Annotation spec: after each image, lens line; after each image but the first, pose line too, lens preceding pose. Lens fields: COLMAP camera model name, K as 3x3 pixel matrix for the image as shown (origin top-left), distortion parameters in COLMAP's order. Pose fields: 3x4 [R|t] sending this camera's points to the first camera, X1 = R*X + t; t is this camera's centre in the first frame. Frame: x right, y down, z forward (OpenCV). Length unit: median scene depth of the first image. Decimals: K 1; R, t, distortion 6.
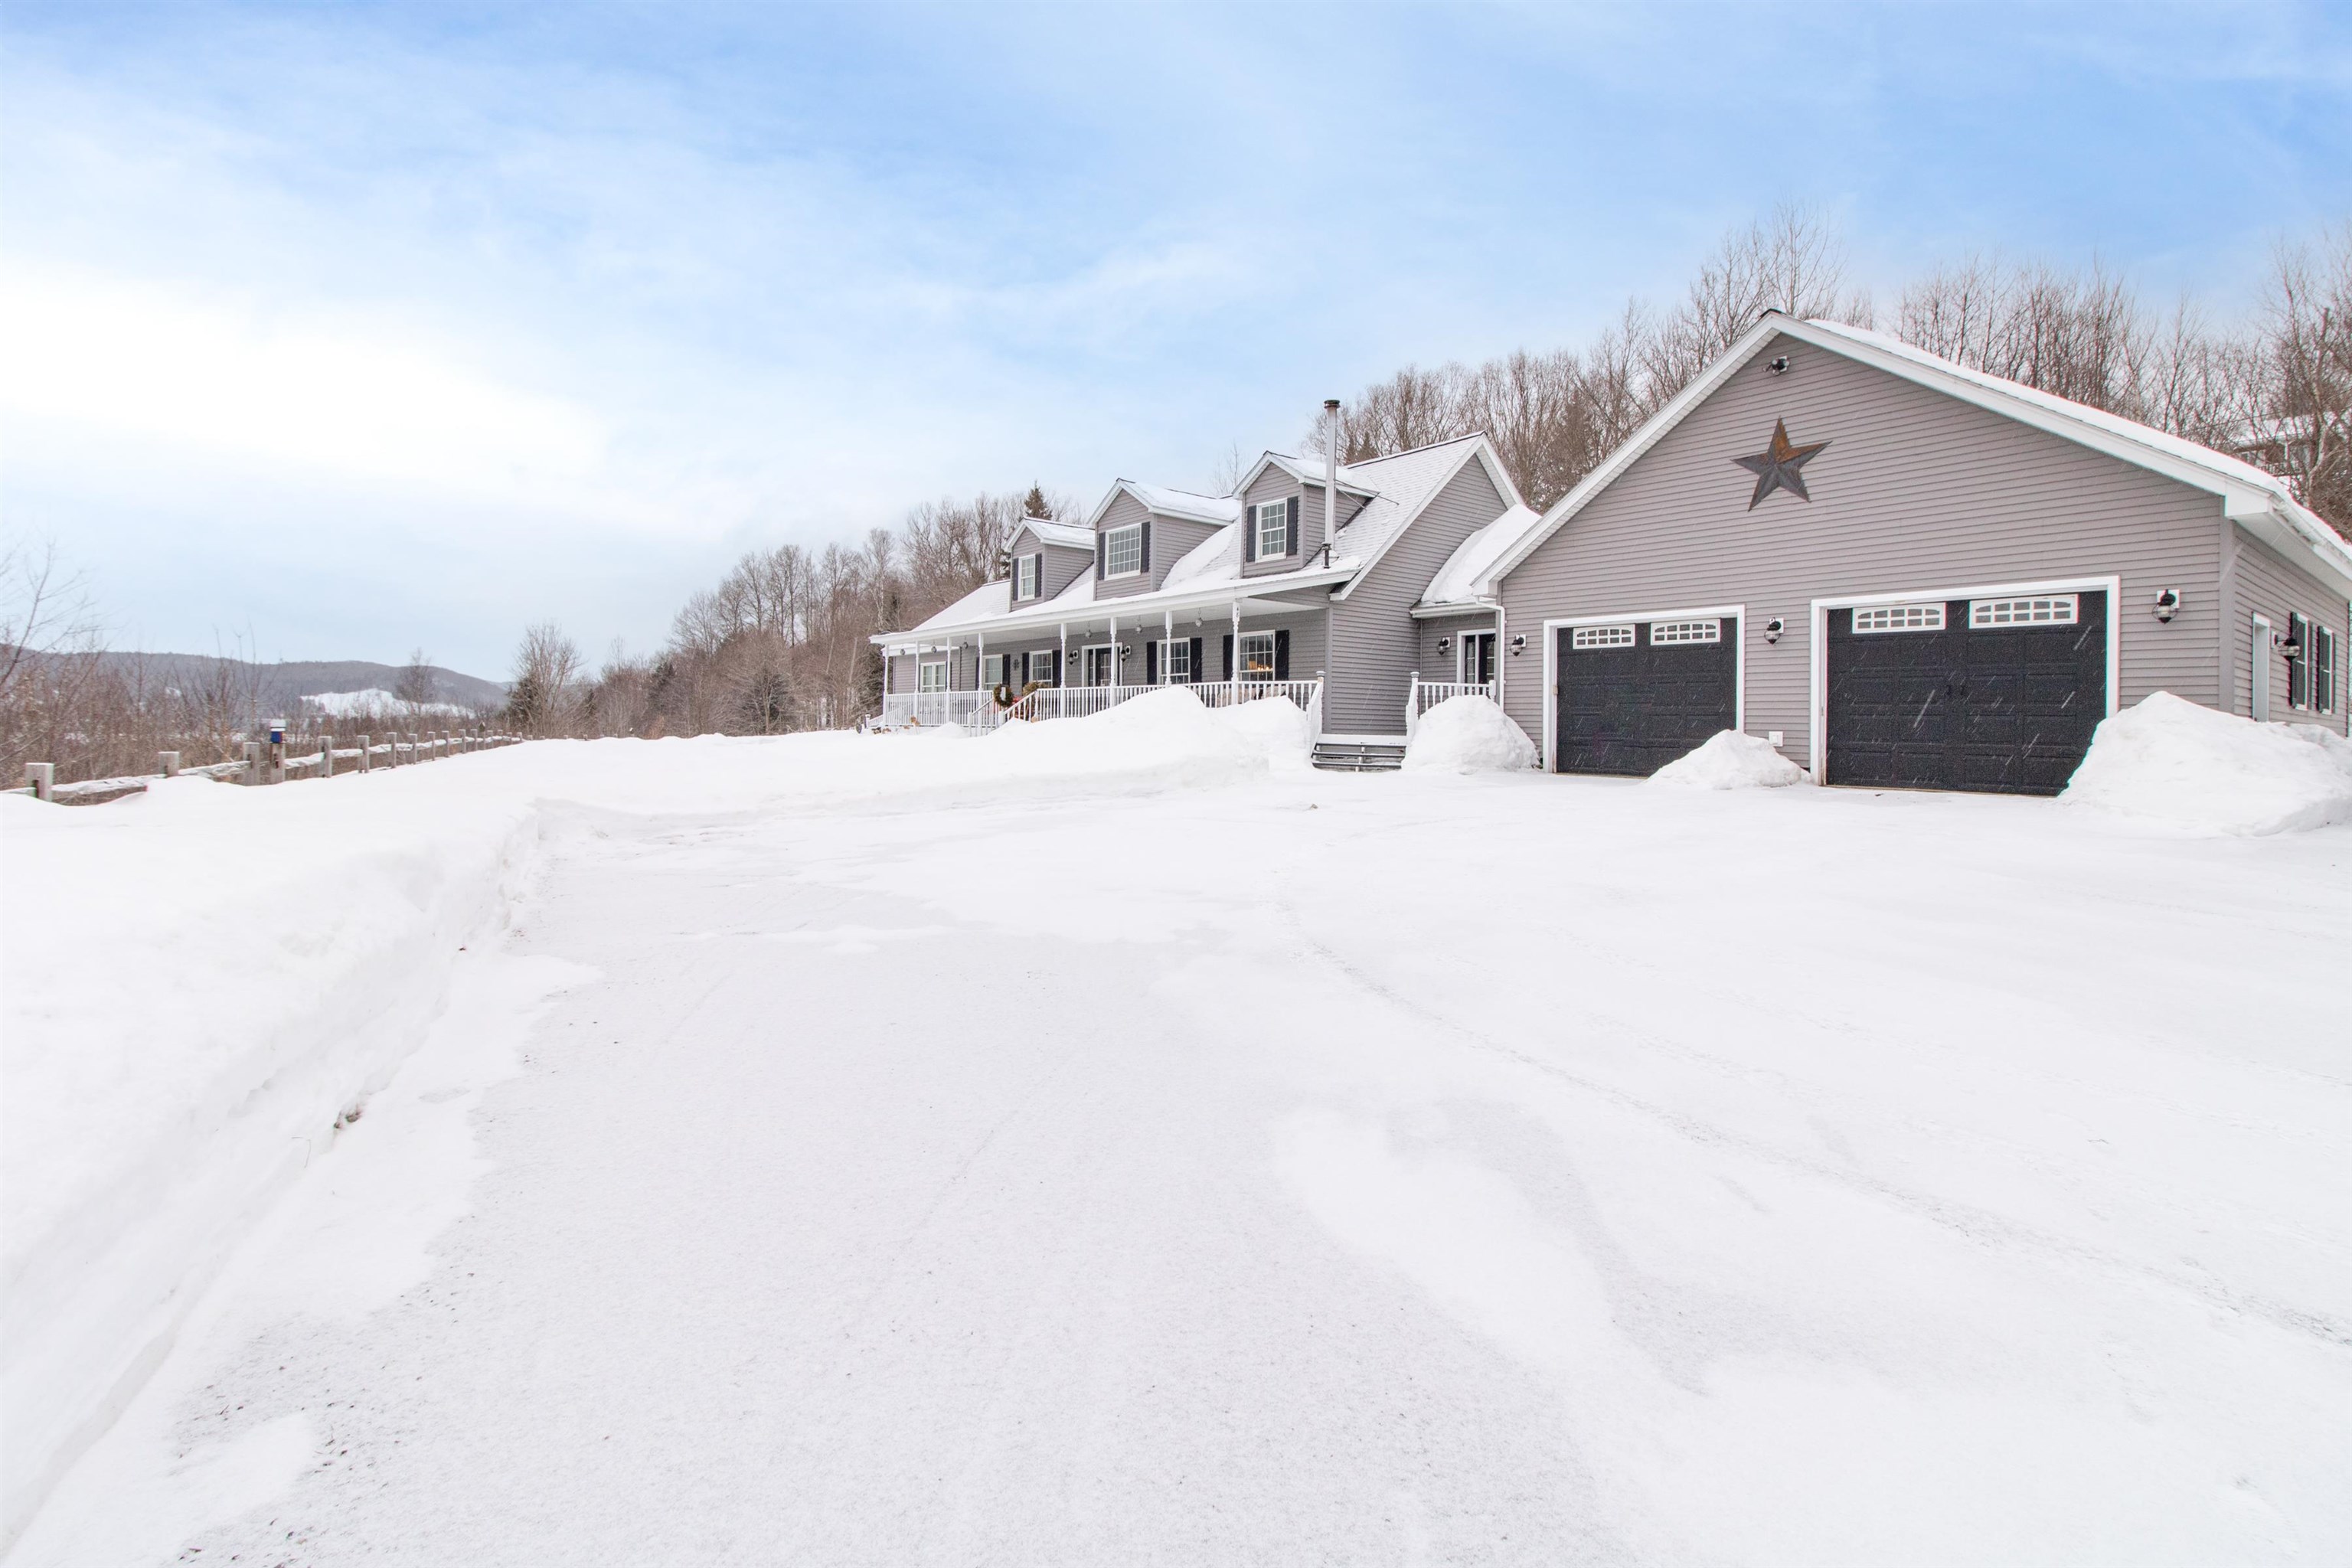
lens RADIAL K [[1122.1, 0, 1188.7], [0, 1122.1, 747.8], [0, 0, 1]] dist [-0.000816, 0.000667]
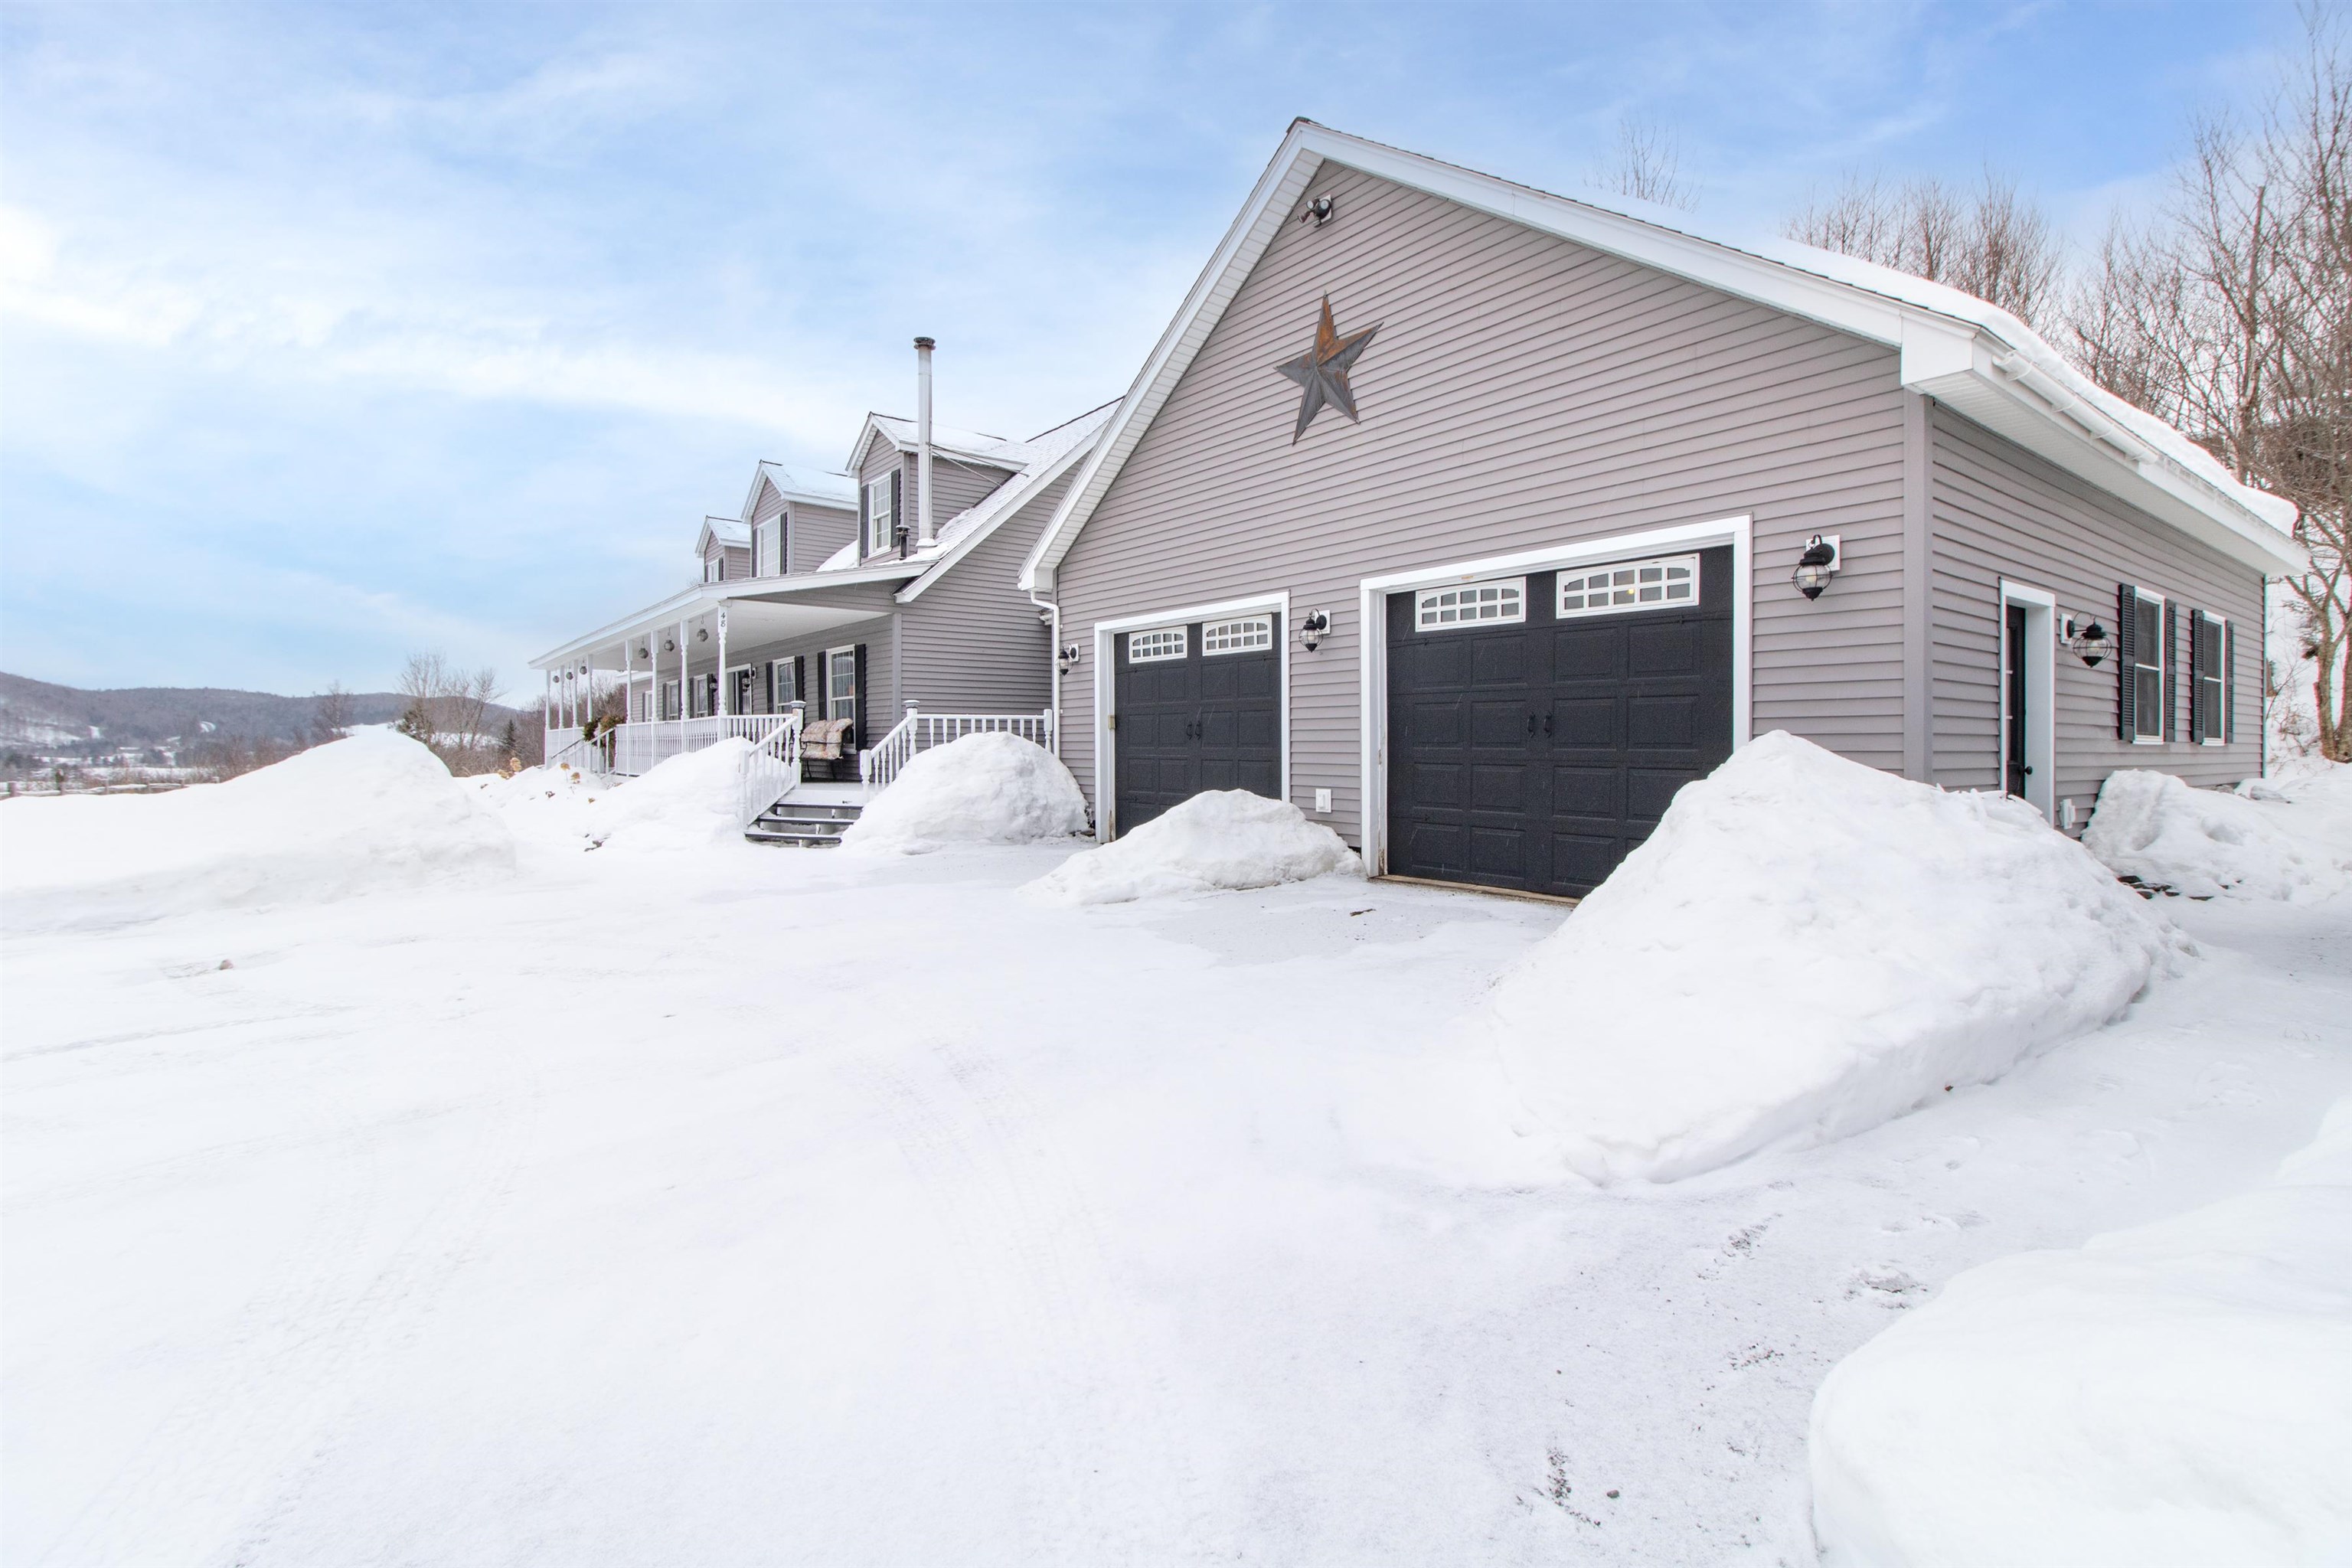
lens RADIAL K [[1122.1, 0, 1181.1], [0, 1122.1, 773.6], [0, 0, 1]] dist [-0.000816, 0.000667]
pose [[0.999799, -0.014310, -0.014050, 0.366811], [0.014396, 0.999878, 0.006076, -0.022930], [0.013962, -0.006277, 0.999883, 0.295698]]
